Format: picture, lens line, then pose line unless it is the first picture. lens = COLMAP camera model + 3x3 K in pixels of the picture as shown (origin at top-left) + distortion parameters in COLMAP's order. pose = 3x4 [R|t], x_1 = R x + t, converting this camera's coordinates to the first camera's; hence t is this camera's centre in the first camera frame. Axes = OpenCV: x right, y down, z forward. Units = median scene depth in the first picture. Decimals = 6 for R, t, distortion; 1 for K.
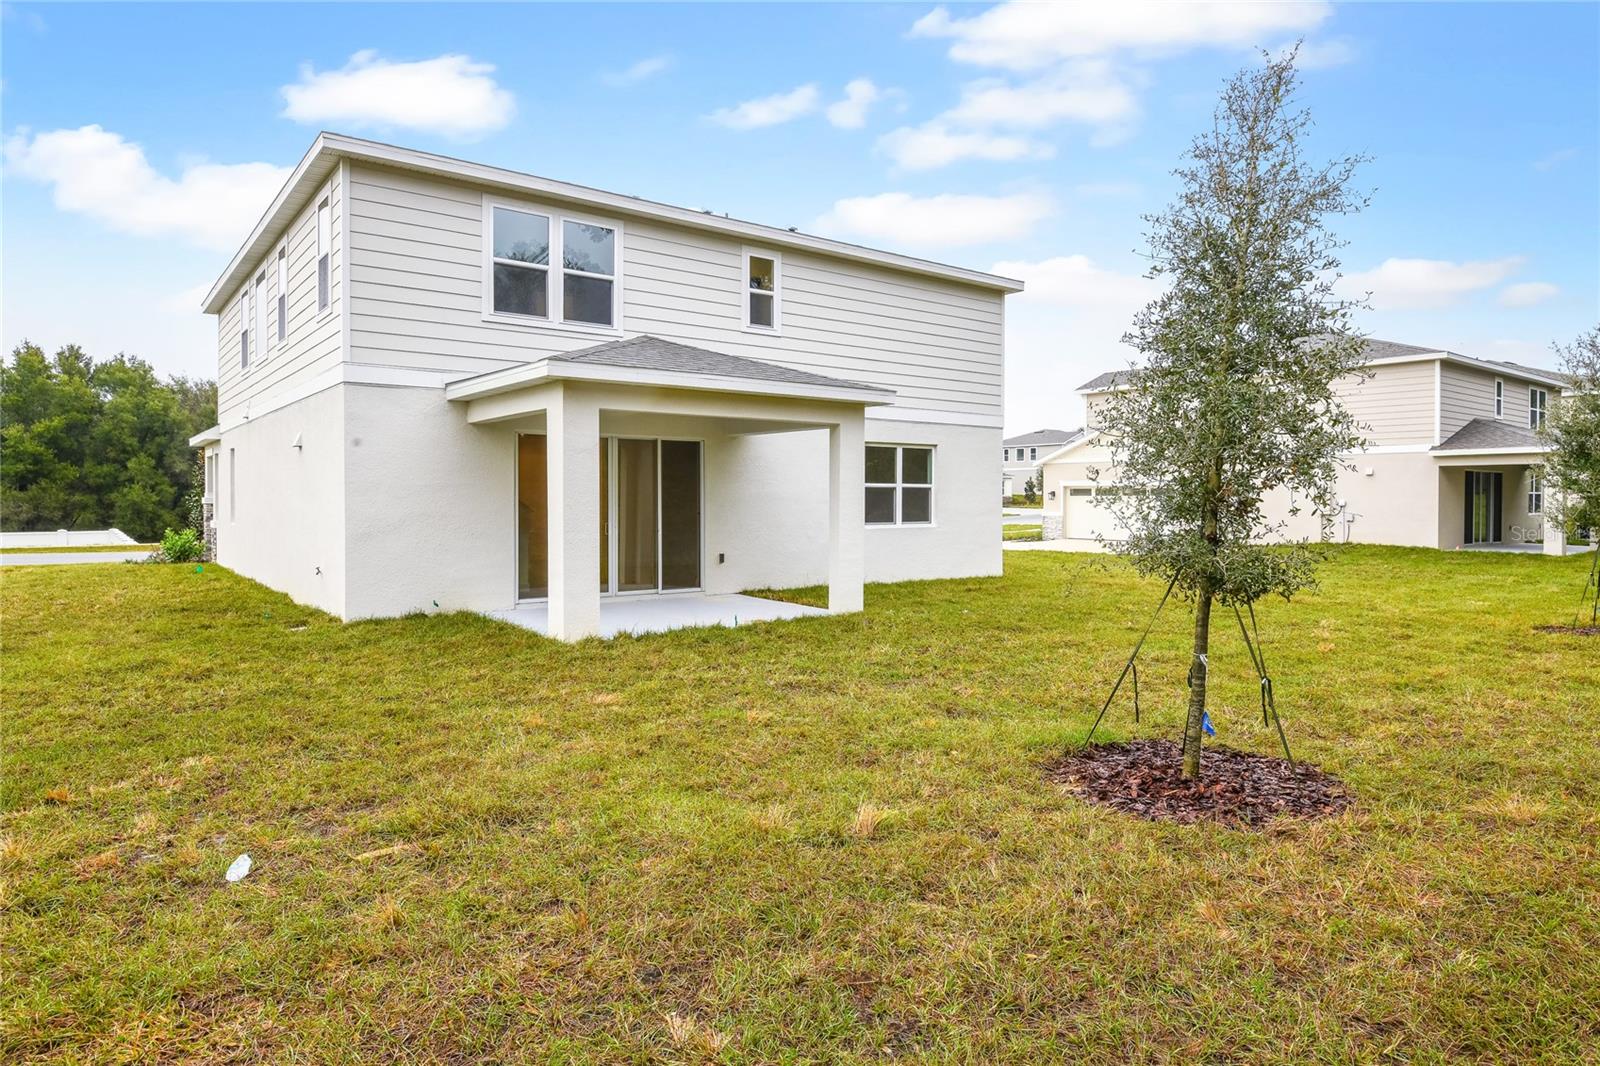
lens RADIAL K [[964.0, 0, 800.2], [0, 964.0, 526.7], [0, 0, 1]] dist [0.000037, 0.000002]
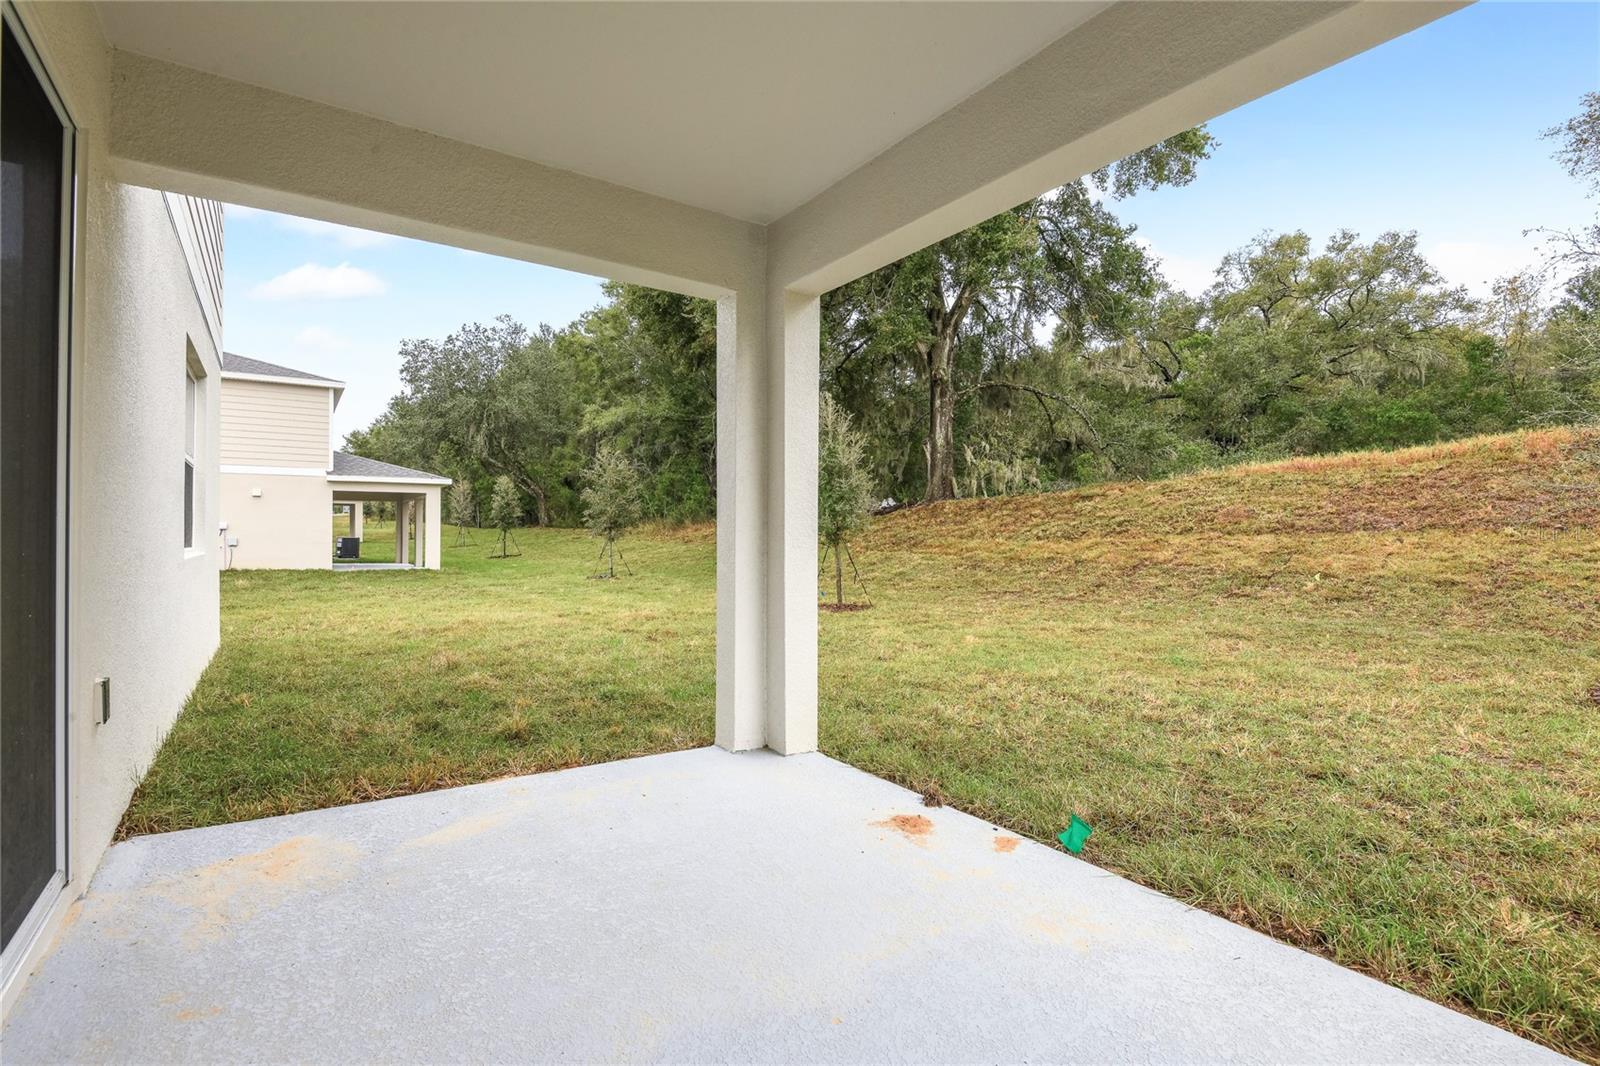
lens RADIAL K [[800.6, 0, 800.7], [0, 800.6, 529.6], [0, 0, 1]] dist [0.000130, -0.000072]
pose [[0.070864, 0.000959, 0.997485, -0.162312], [0.020334, 0.999790, -0.002406, -0.008563], [-0.997279, 0.020454, 0.070830, 0.437052]]
